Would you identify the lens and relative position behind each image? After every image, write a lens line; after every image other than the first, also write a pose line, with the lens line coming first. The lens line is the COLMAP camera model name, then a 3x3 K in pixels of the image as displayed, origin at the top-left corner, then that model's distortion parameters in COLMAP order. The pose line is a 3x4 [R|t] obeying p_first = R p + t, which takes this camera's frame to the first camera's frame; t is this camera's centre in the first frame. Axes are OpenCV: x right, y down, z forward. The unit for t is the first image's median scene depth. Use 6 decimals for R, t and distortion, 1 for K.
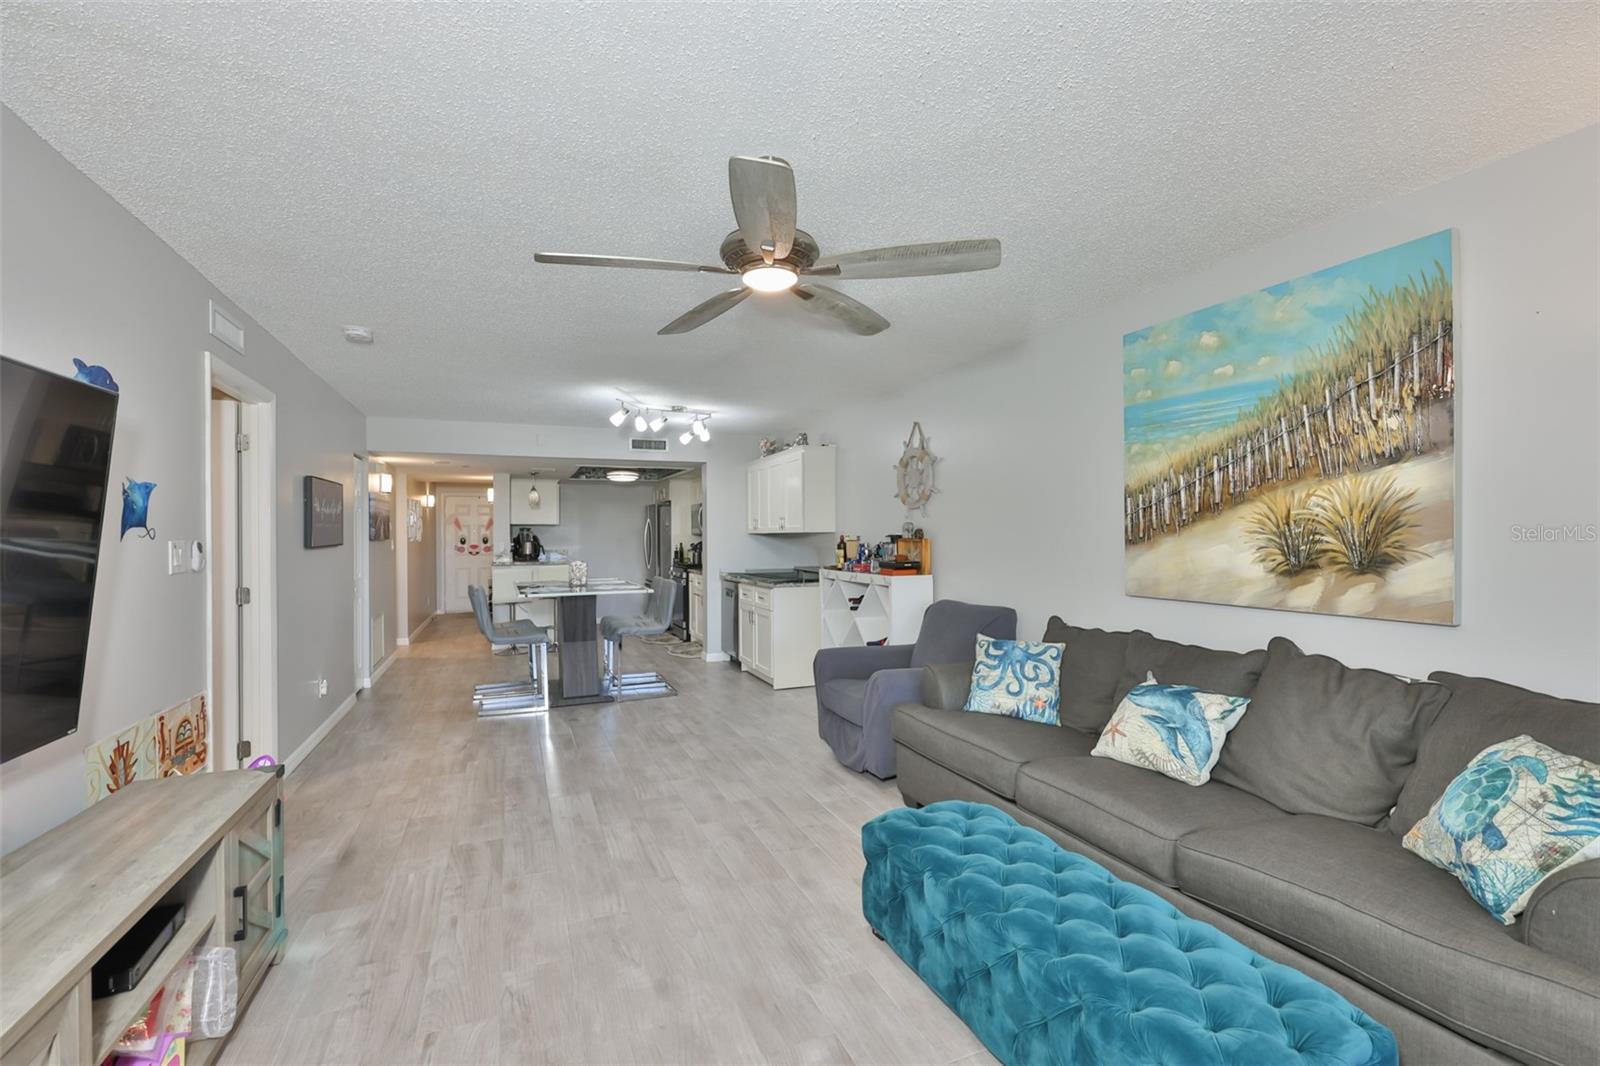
lens RADIAL K [[649.2, 0, 783.2], [0, 649.2, 534.5], [0, 0, 1]] dist [-0.000974, 0.000327]
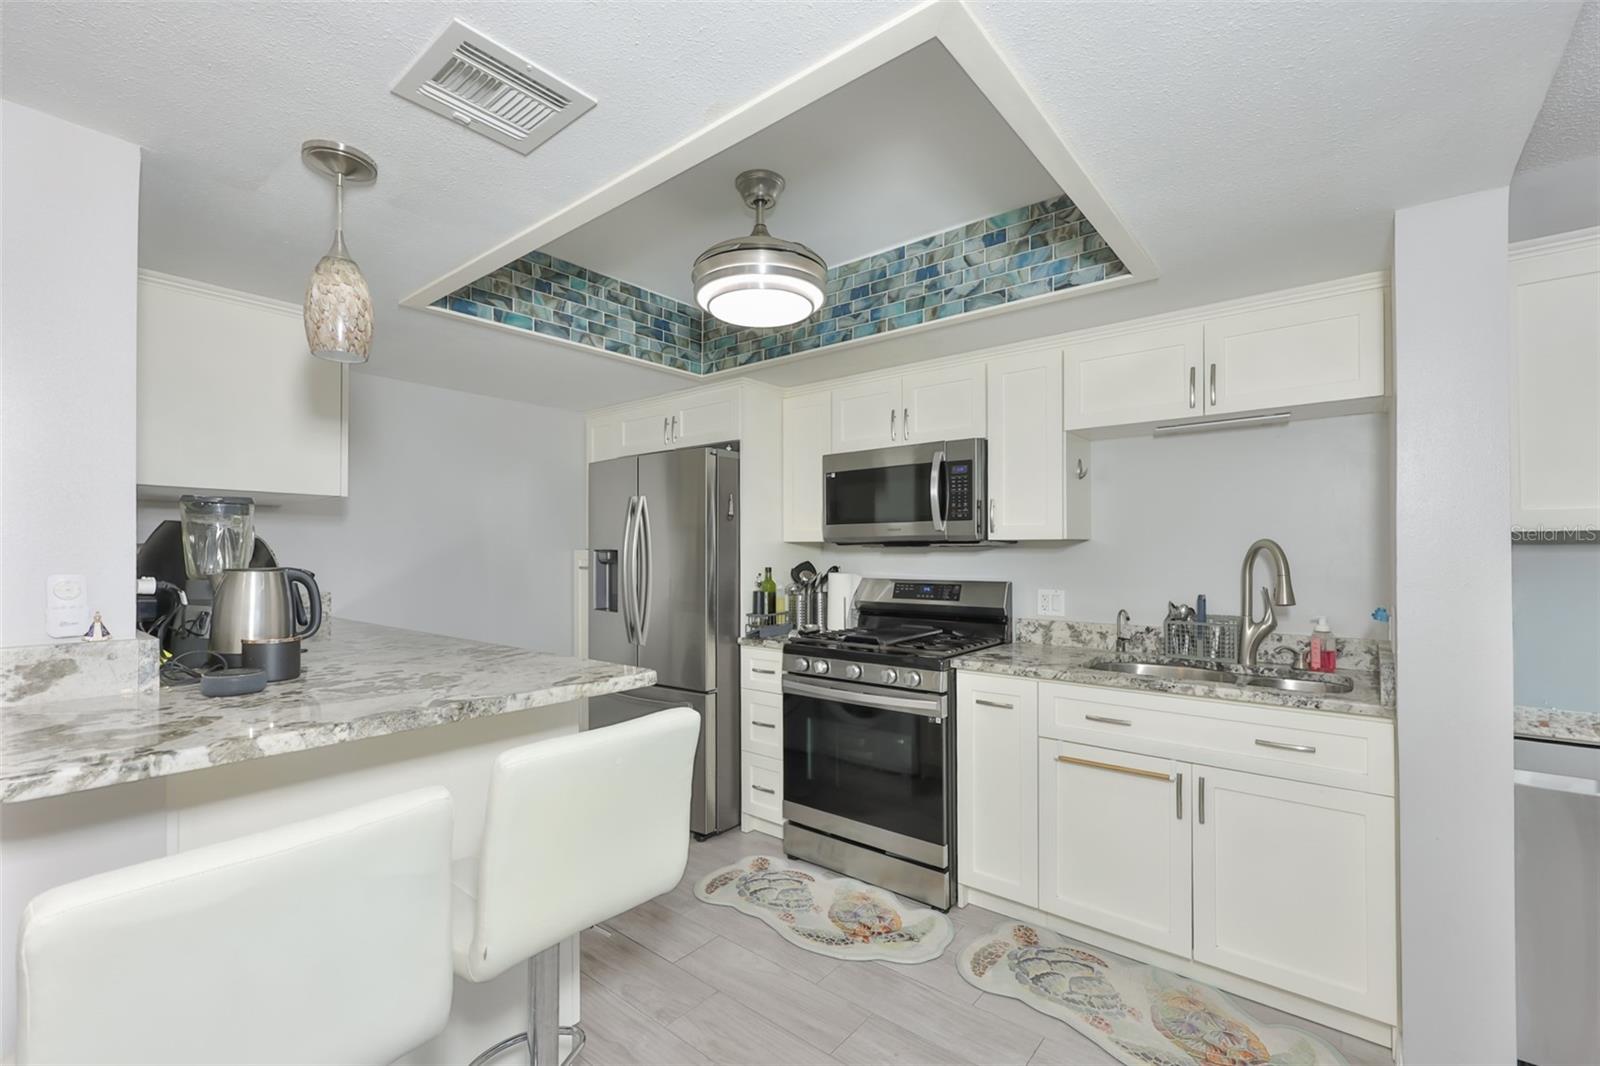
lens RADIAL K [[692.2, 0, 810.9], [0, 692.2, 547.9], [0, 0, 1]] dist [-0.000622, 0.000053]
pose [[0.881451, 0.006350, 0.472233, -0.661221], [-0.002634, 0.999960, -0.008530, 0.012218], [-0.472269, 0.006275, 0.881432, 1.438111]]
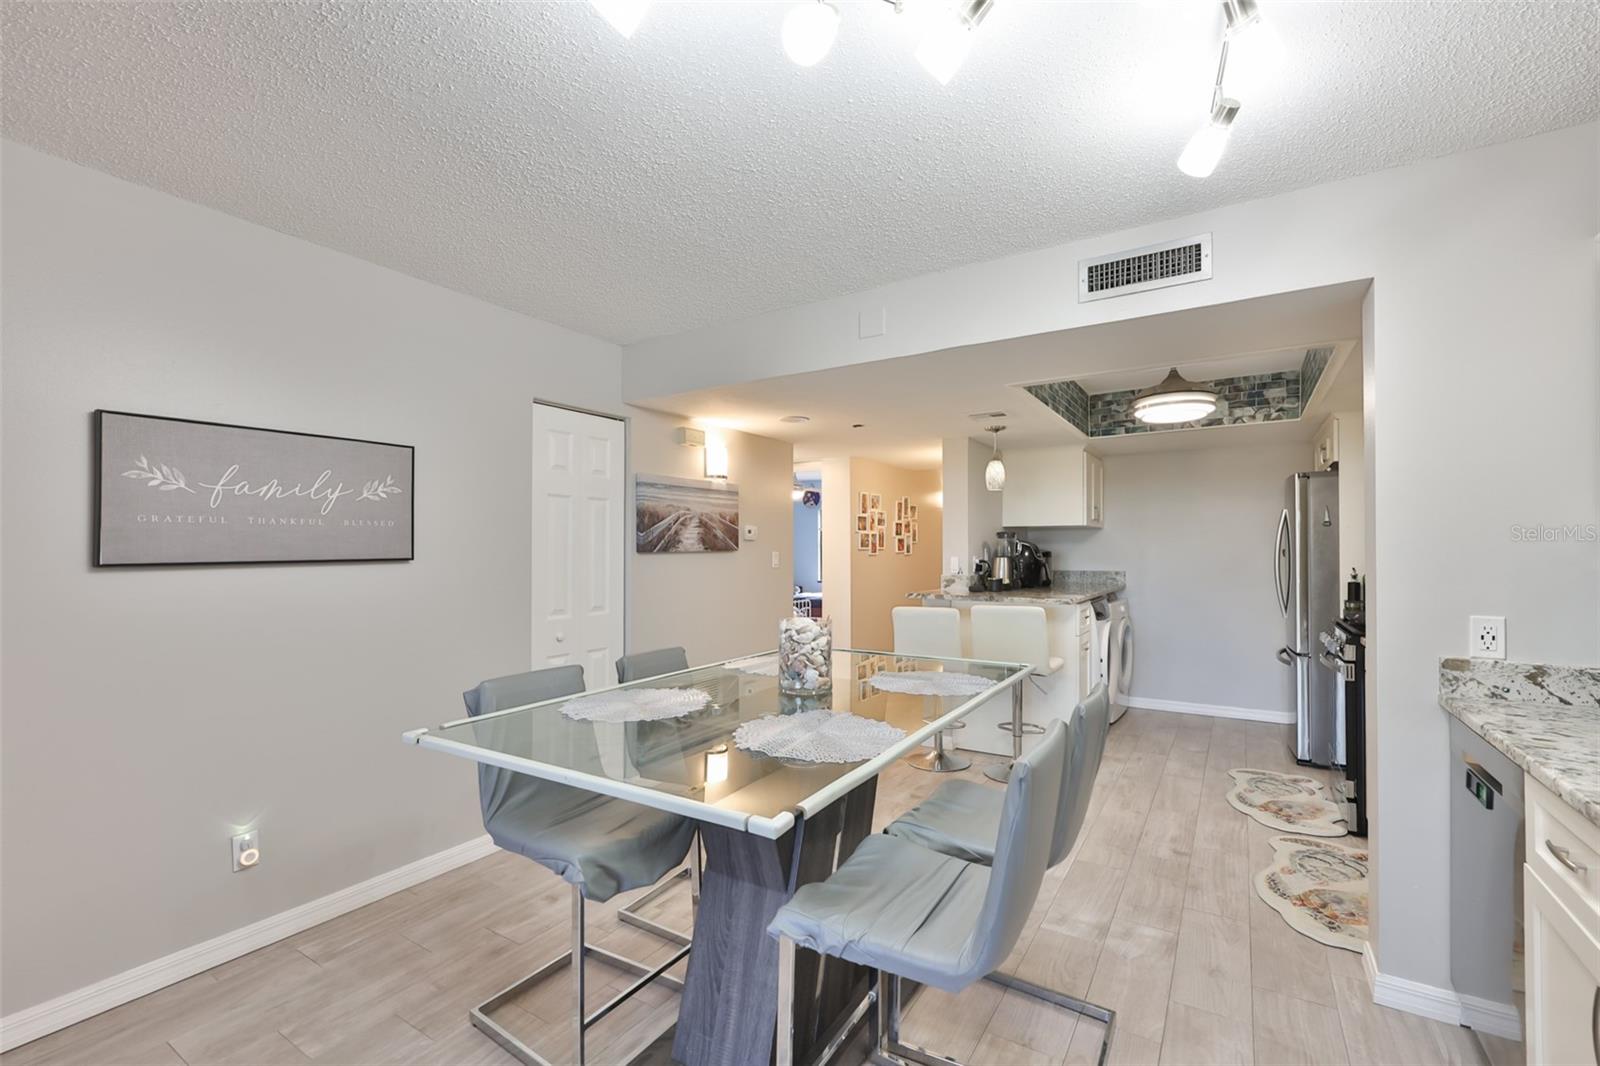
lens RADIAL K [[671.8, 0, 806.0], [0, 671.8, 550.6], [0, 0, 1]] dist [0.002018, 0.000102]
pose [[0.581589, 0.003881, -0.813474, -0.043204], [0.000254, 0.999988, 0.004952, 0.005904], [0.813483, -0.003086, 0.581581, 1.007474]]
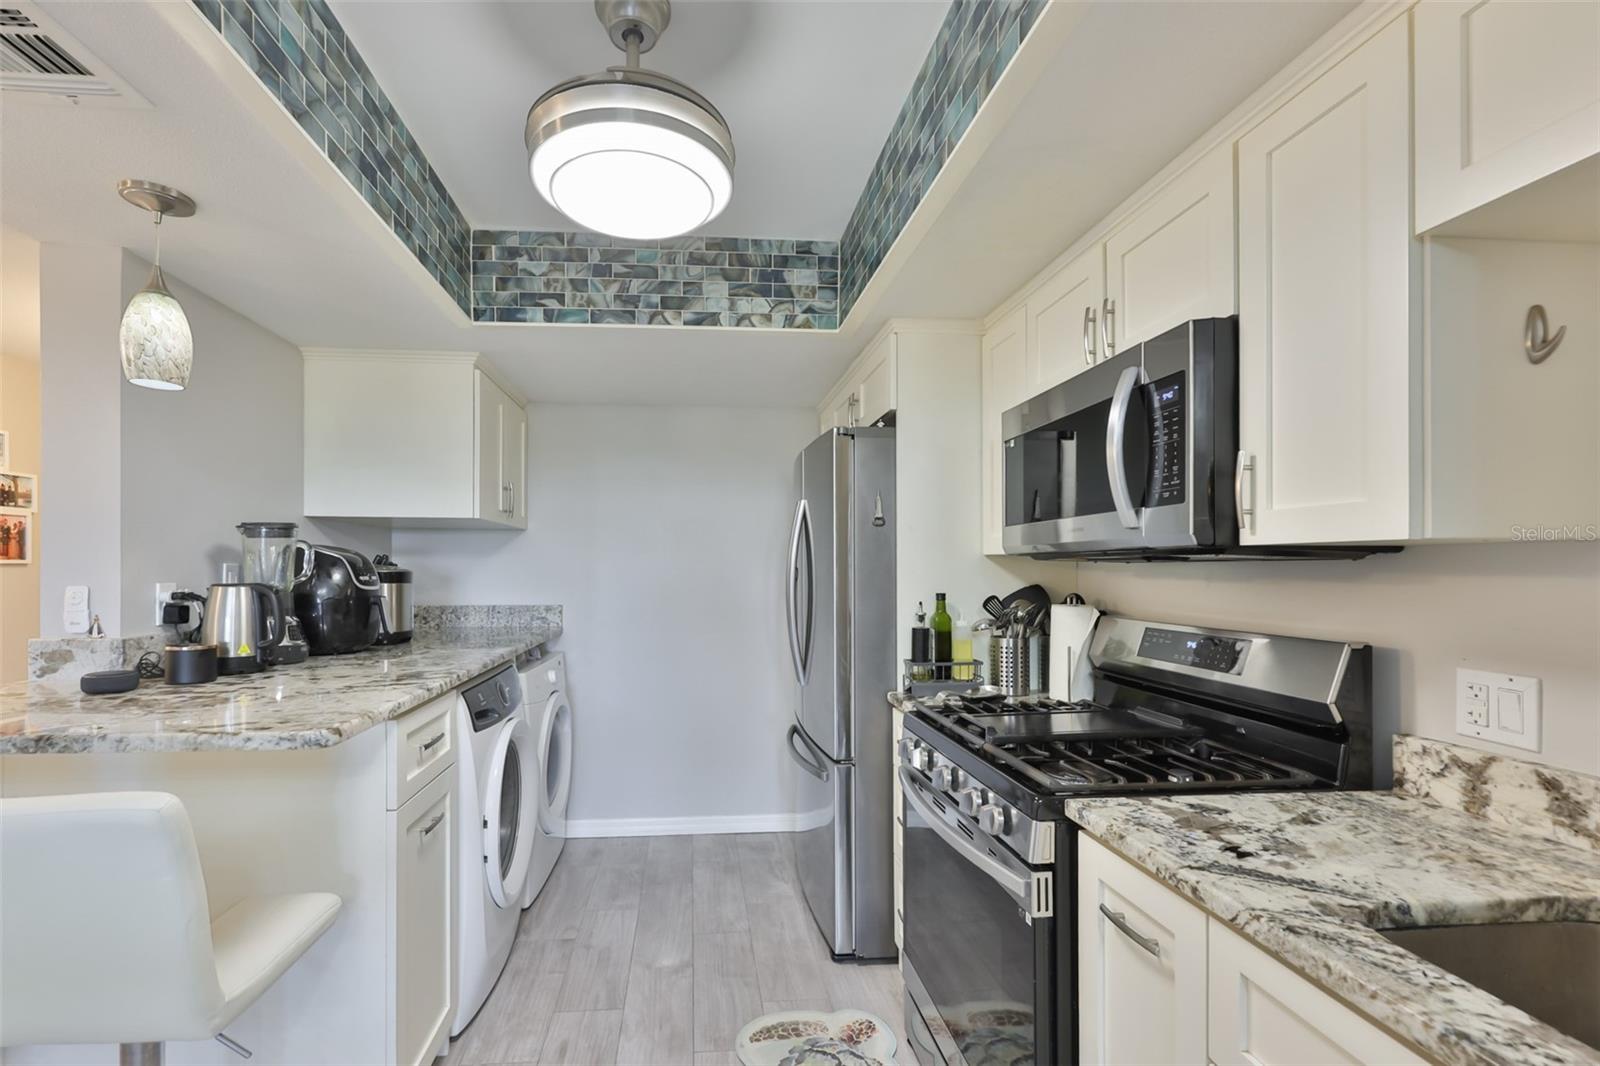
lens RADIAL K [[712.9, 0, 729.2], [0, 712.9, 569.1], [0, 0, 1]] dist [0.000176, 0.000082]
pose [[0.948114, 0.006208, -0.317870, -0.317944], [-0.005704, 0.999981, 0.002516, 0.009033], [0.317879, -0.000572, 0.948131, 1.584562]]
